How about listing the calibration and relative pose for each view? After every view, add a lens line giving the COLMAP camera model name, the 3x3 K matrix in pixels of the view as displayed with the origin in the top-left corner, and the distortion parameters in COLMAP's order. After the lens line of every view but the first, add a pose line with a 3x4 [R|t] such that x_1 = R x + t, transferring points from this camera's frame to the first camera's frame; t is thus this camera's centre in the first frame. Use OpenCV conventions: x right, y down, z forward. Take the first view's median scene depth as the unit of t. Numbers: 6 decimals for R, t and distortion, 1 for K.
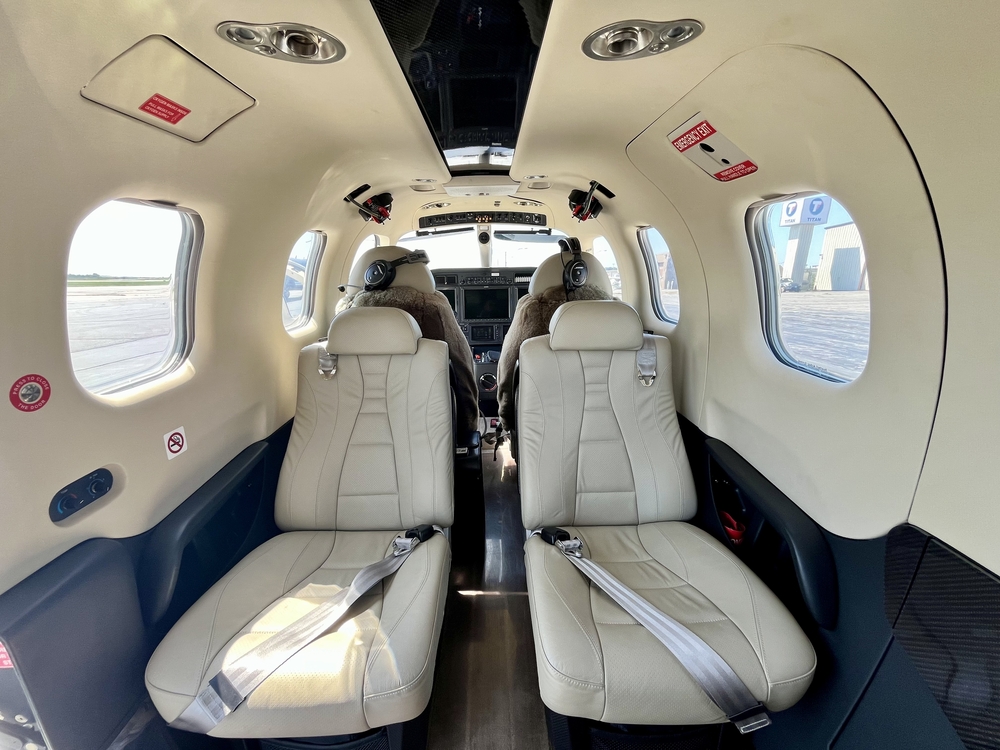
lens RADIAL K [[380.7, 0, 500.0], [0, 380.7, 375.0], [0, 0, 1]] dist [0.000614, -0.000123]
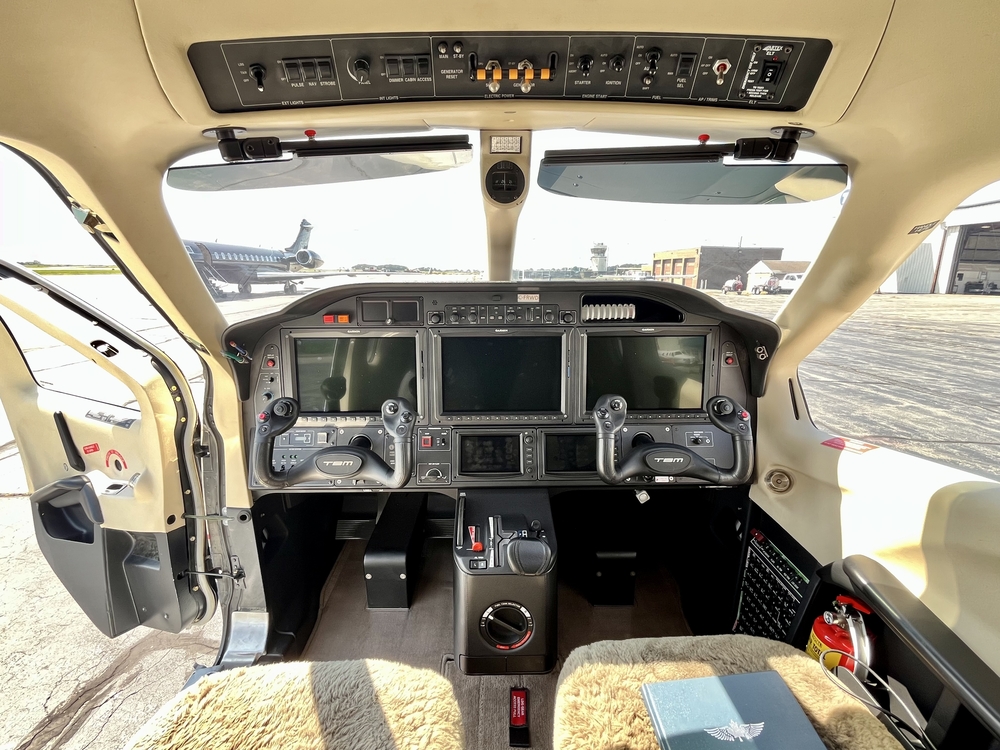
lens RADIAL K [[463.9, 0, 500.0], [0, 463.9, 375.0], [0, 0, 1]] dist [0.000271, -0.000291]
pose [[0.999930, 0.011766, -0.000996, -0.038879], [-0.011795, 0.999248, -0.036930, -0.183478], [0.000560, 0.036939, 0.999317, 0.593323]]
